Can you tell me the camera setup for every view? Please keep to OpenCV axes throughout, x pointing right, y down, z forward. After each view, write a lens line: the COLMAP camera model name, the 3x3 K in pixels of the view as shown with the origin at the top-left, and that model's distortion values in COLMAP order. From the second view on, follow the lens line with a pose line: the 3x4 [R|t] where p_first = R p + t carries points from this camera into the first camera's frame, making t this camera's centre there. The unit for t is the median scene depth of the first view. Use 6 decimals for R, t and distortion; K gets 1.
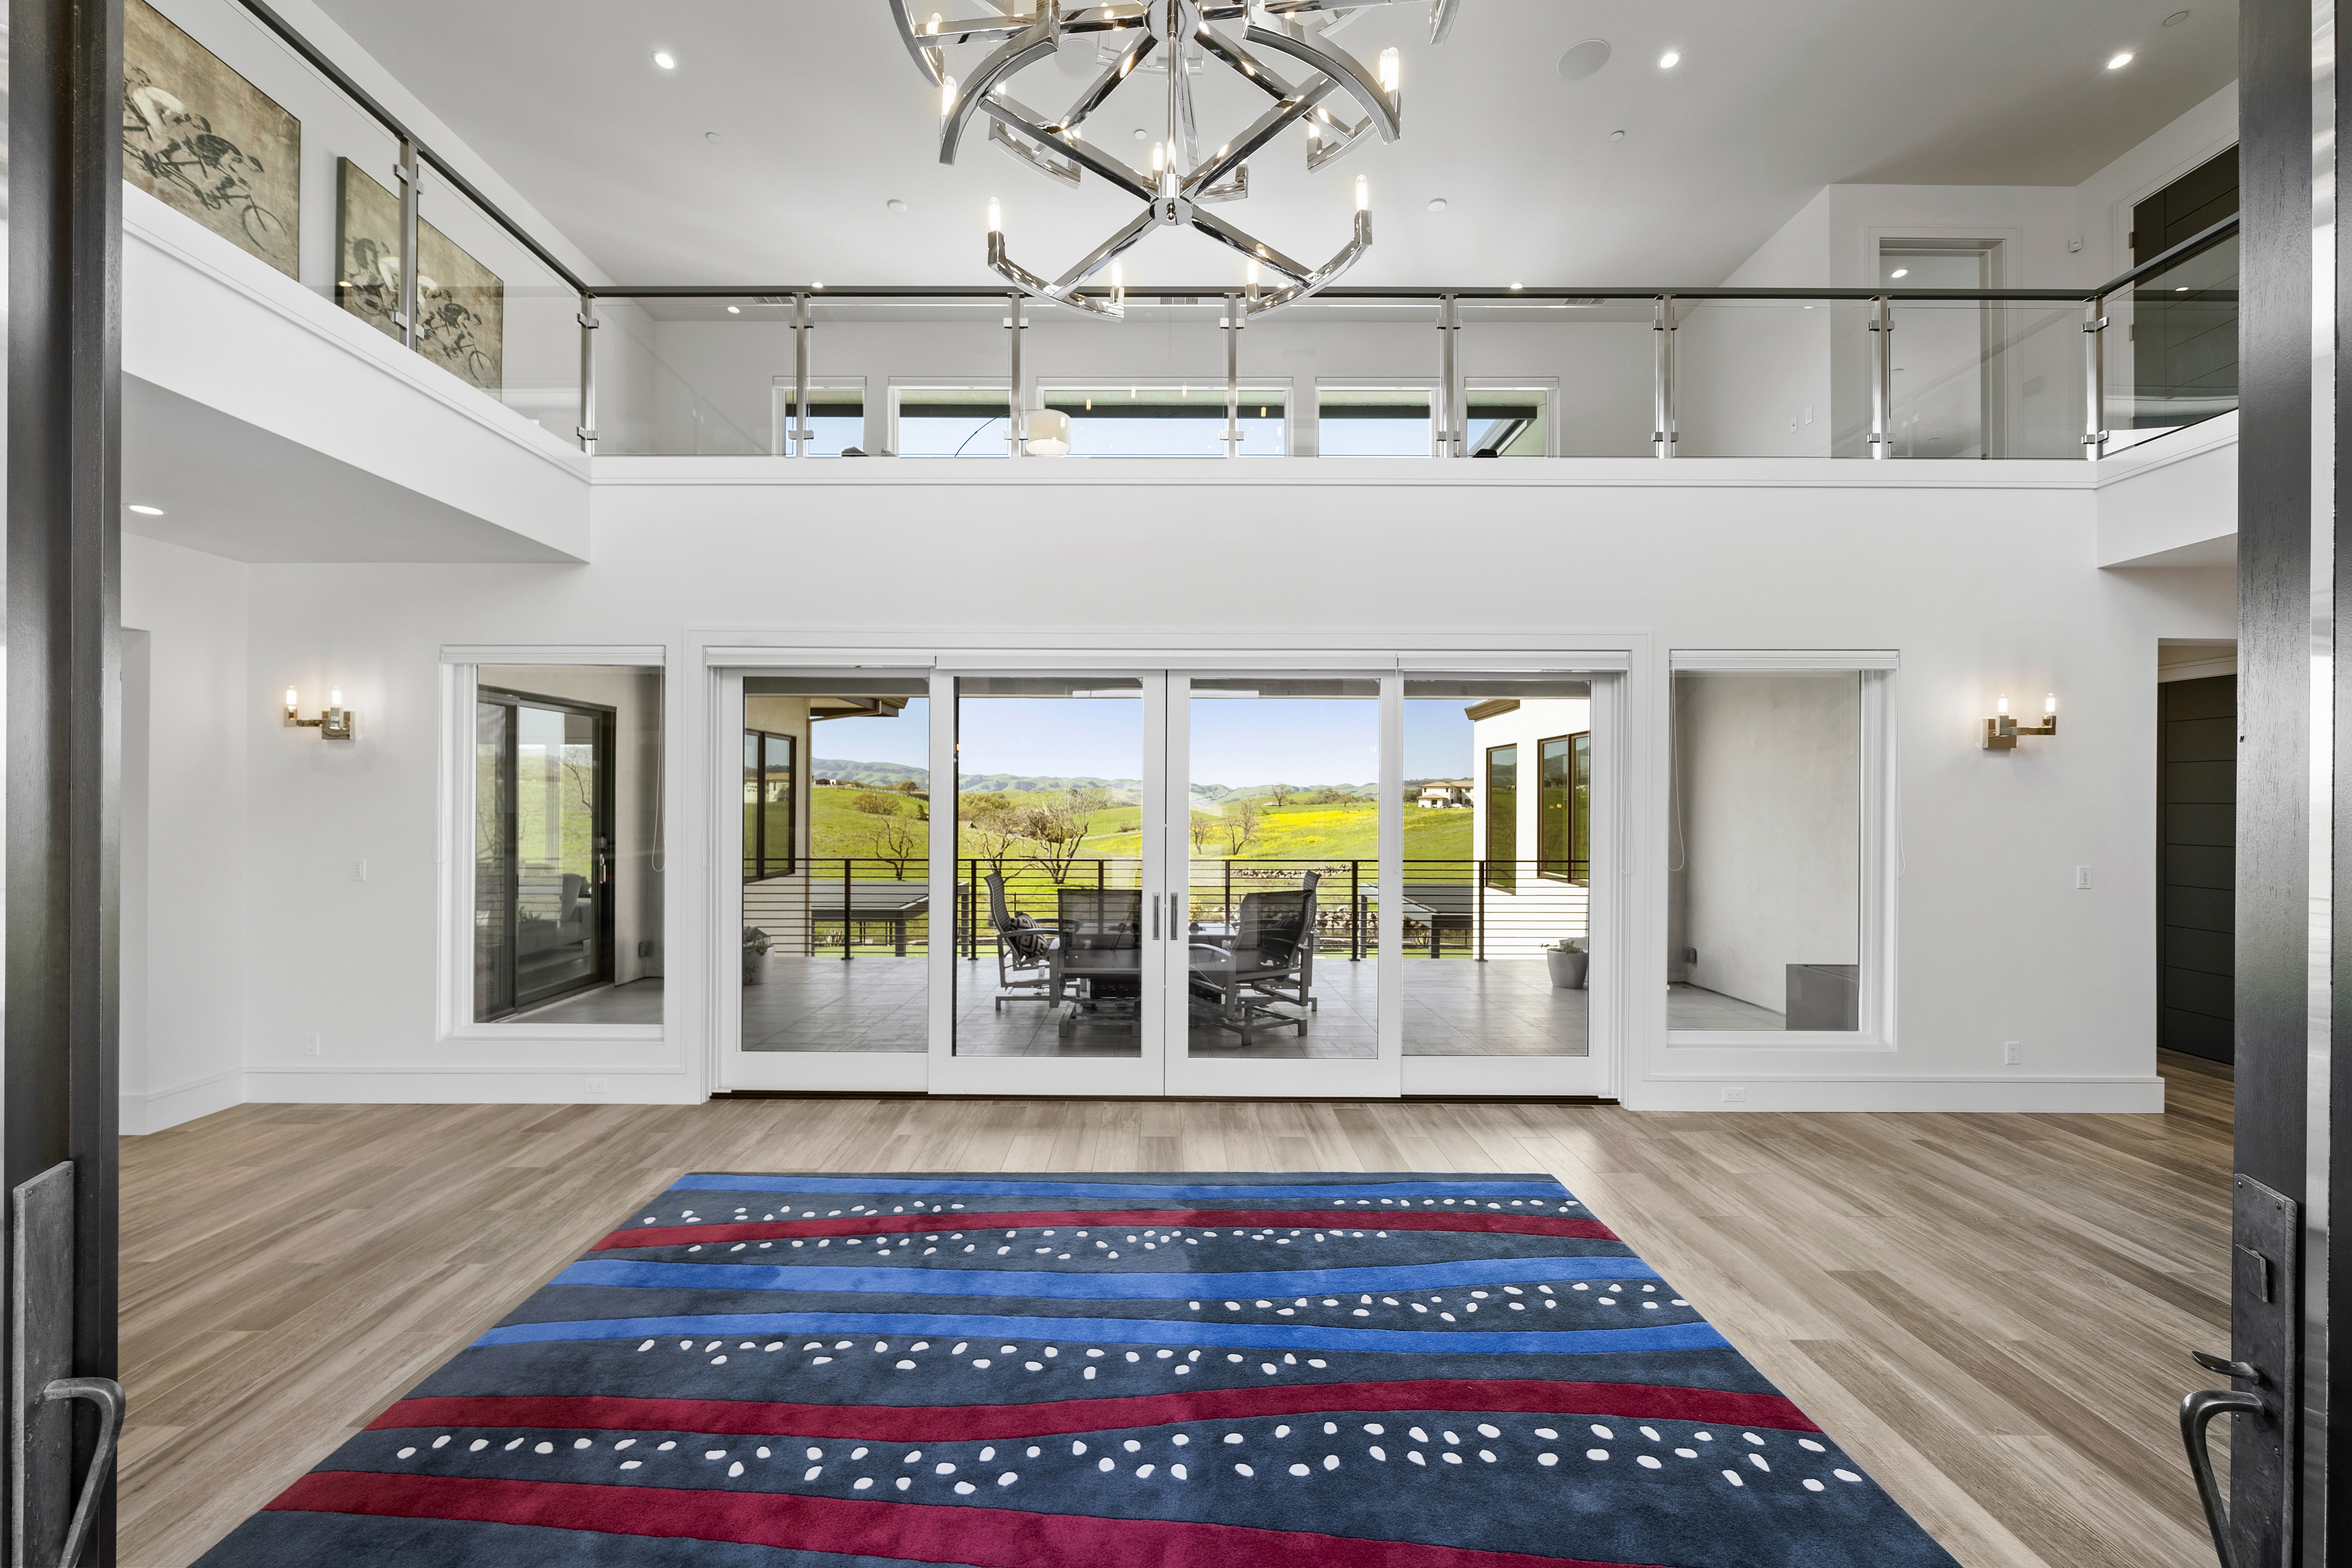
lens RADIAL K [[900.8, 0, 1166.3], [0, 900.8, 794.2], [0, 0, 1]] dist [-0.002804, 0.001166]
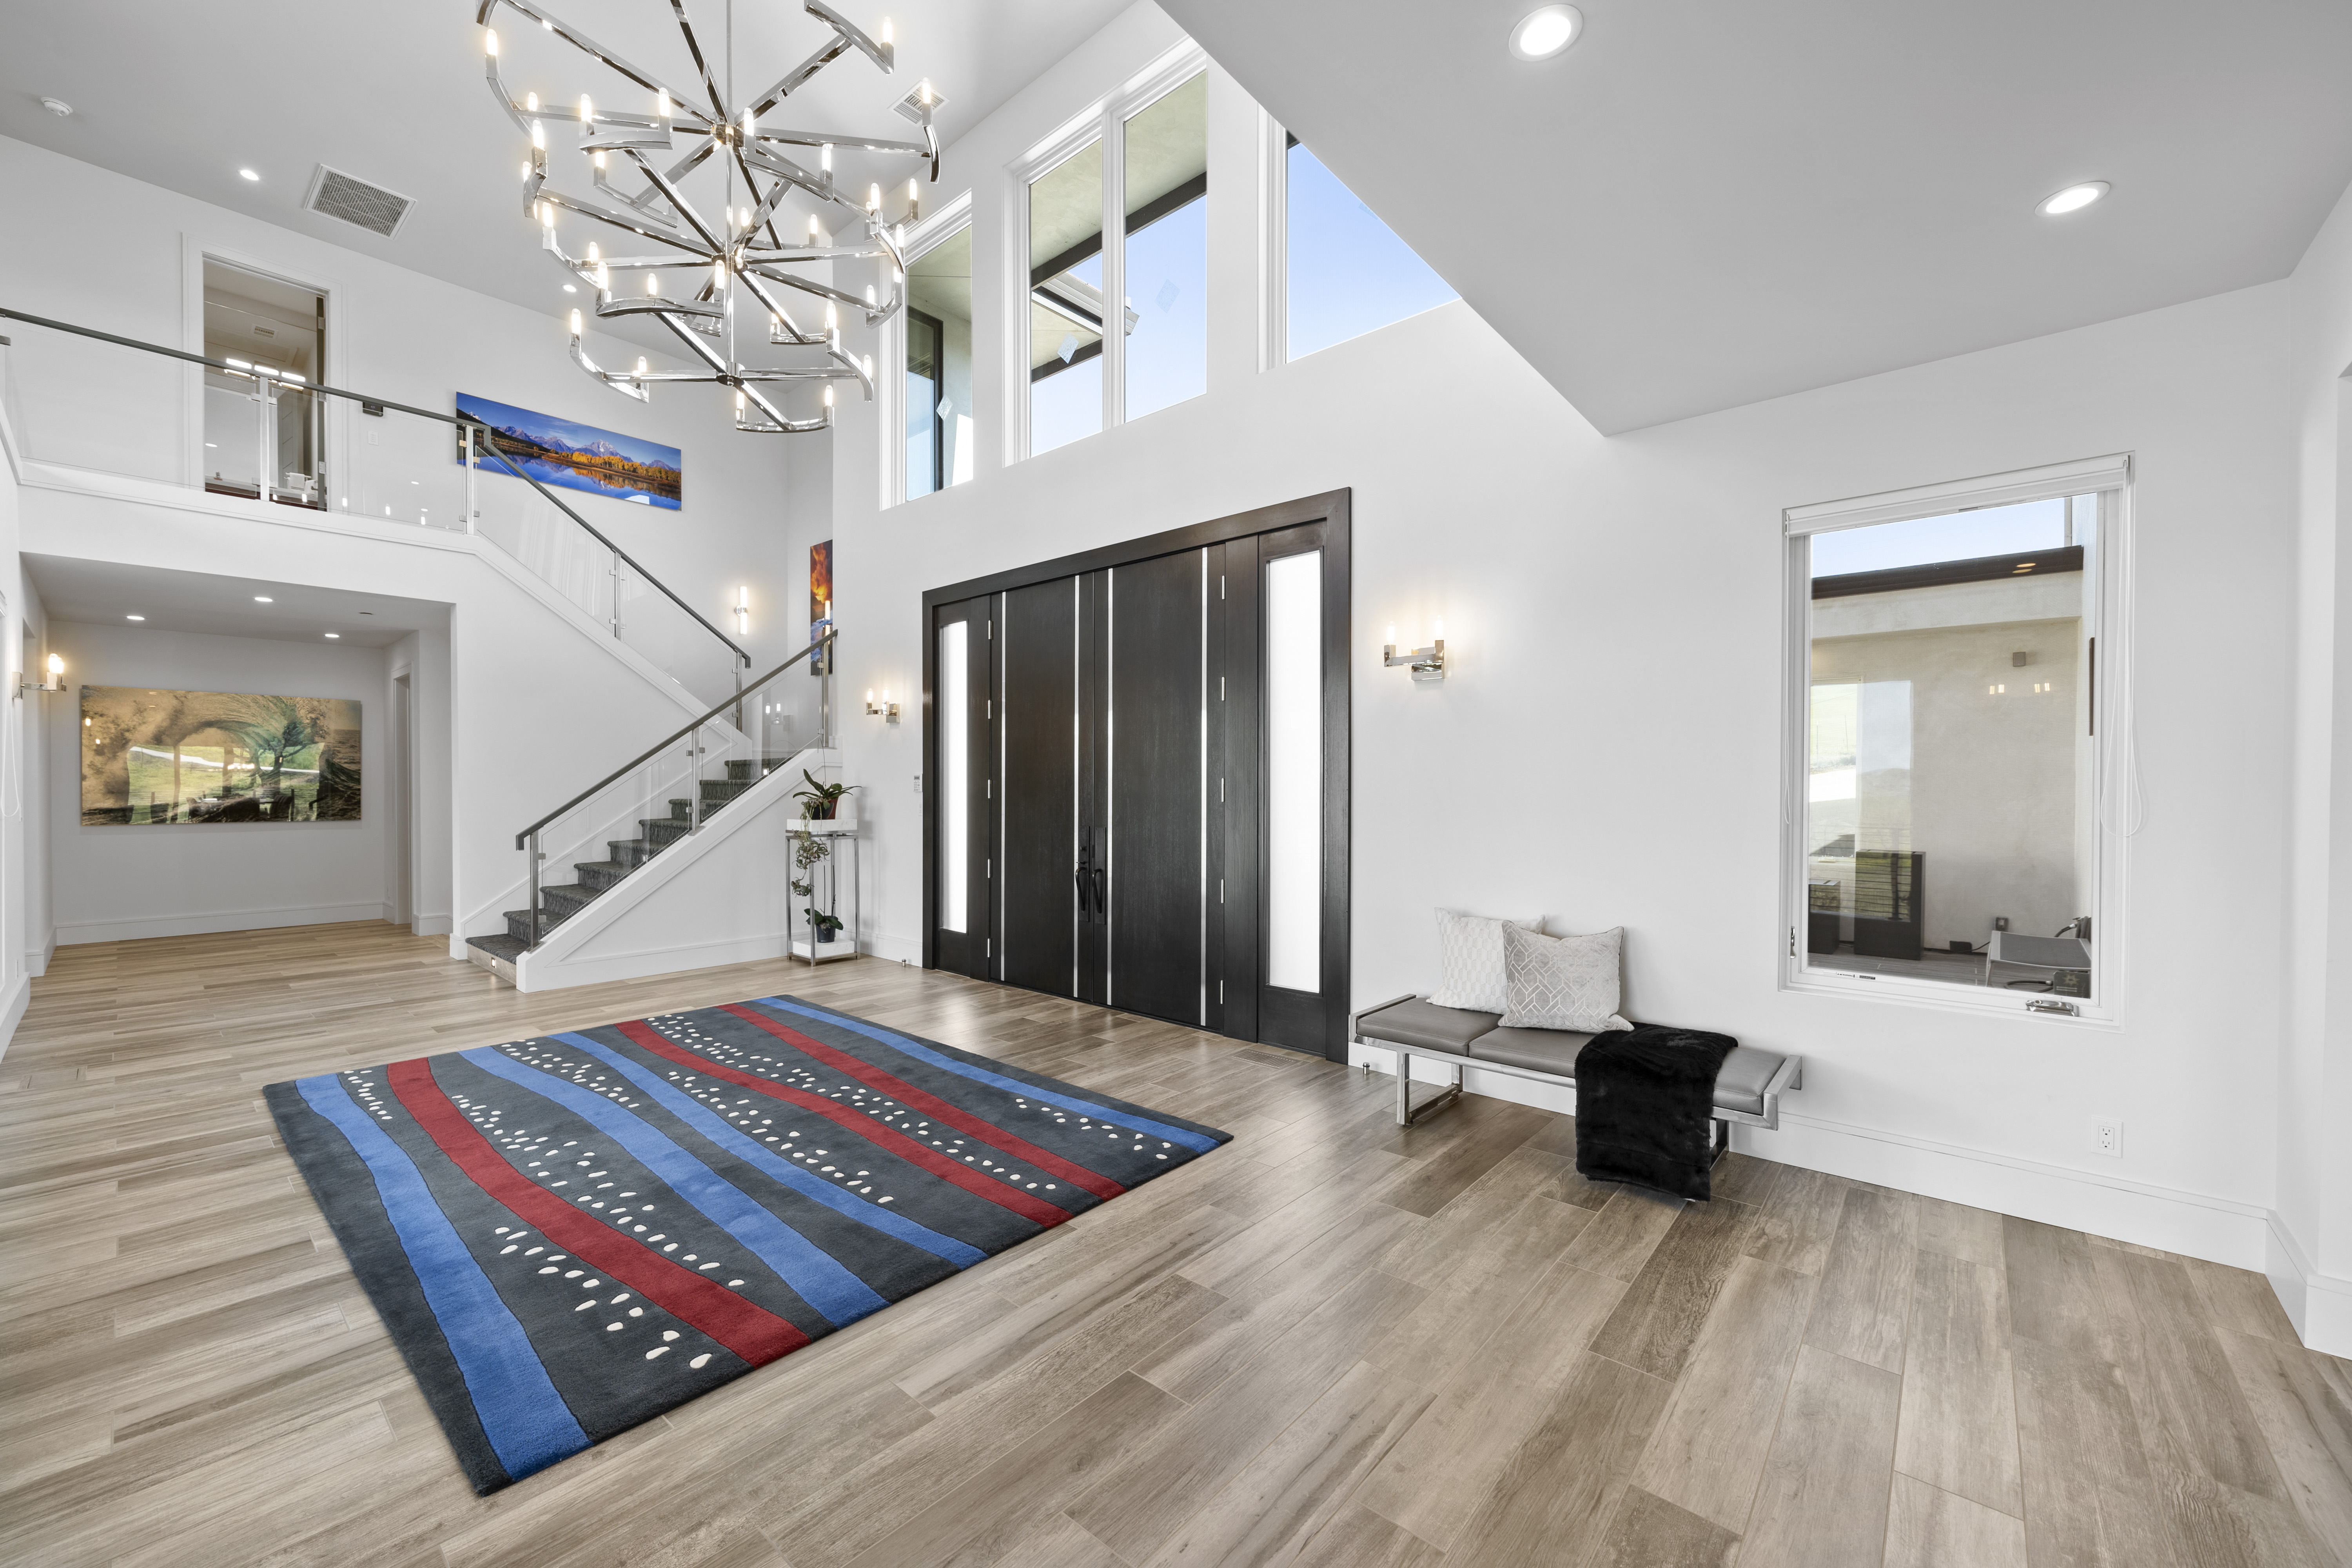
lens RADIAL K [[900.8, 0, 1169.0], [0, 900.8, 787.8], [0, 0, 1]] dist [-0.002804, 0.001166]
pose [[-0.756768, -0.006172, 0.653655, -1.496423], [-0.004370, 0.999981, 0.004383, 0.080761], [-0.653669, 0.000461, -0.756780, 1.530682]]
